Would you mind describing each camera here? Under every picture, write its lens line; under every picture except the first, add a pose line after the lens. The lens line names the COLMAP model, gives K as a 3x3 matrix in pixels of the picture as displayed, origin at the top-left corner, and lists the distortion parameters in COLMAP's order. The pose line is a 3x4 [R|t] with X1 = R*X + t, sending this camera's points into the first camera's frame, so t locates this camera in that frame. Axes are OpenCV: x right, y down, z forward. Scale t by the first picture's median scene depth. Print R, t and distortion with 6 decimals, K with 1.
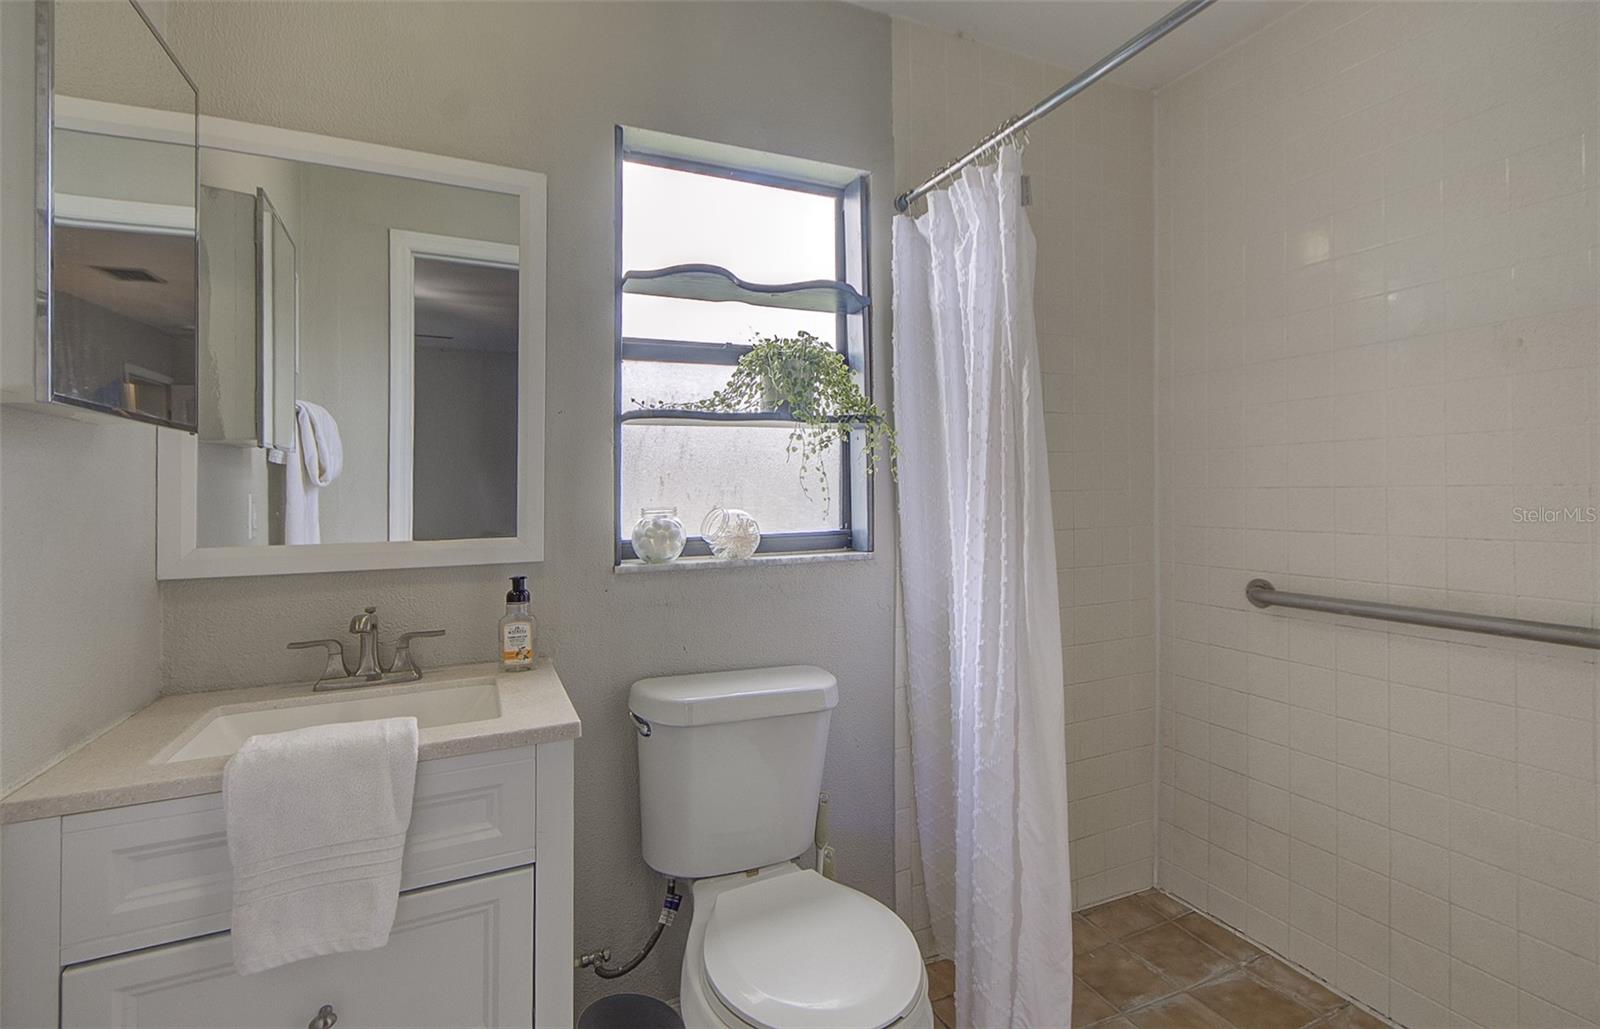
lens RADIAL K [[723.5, 0, 803.8], [0, 723.5, 504.0], [0, 0, 1]] dist [-0.000588, 0.005500]
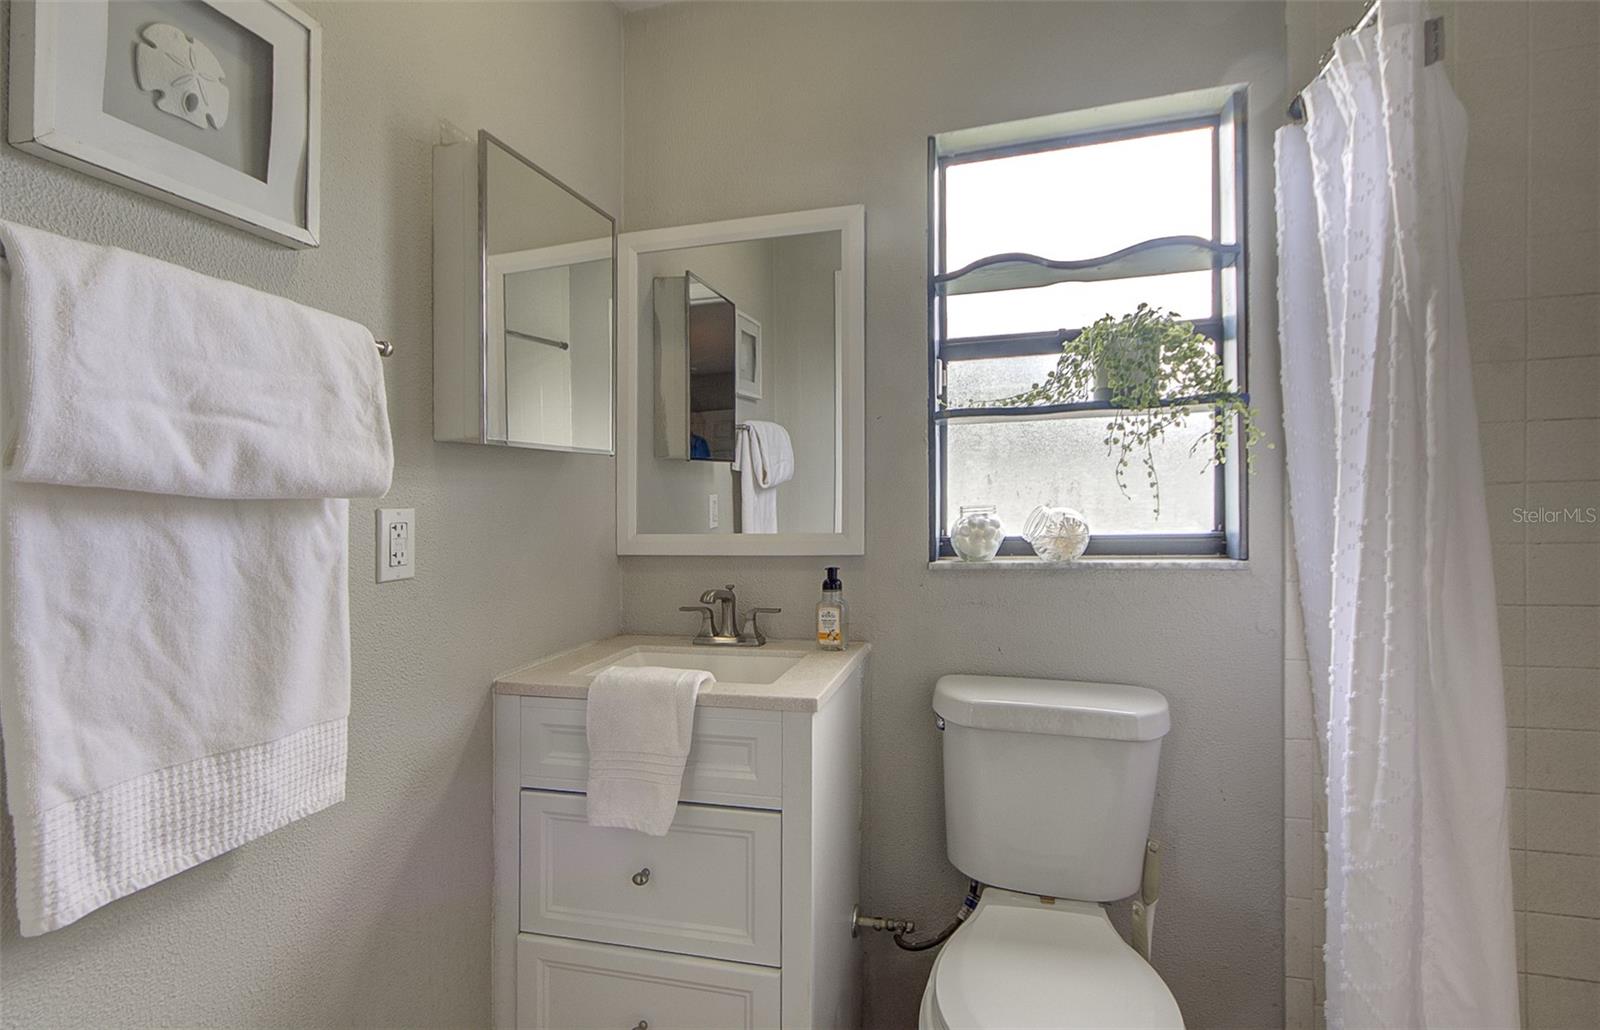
lens RADIAL K [[721.6, 0, 809.4], [0, 721.6, 506.4], [0, 0, 1]] dist [0.014834, 0.000184]
pose [[0.768794, 0.001844, -0.639494, 0.265873], [0.004956, 0.999949, 0.008841, -0.005034], [0.639477, -0.009966, 0.768746, 0.085154]]
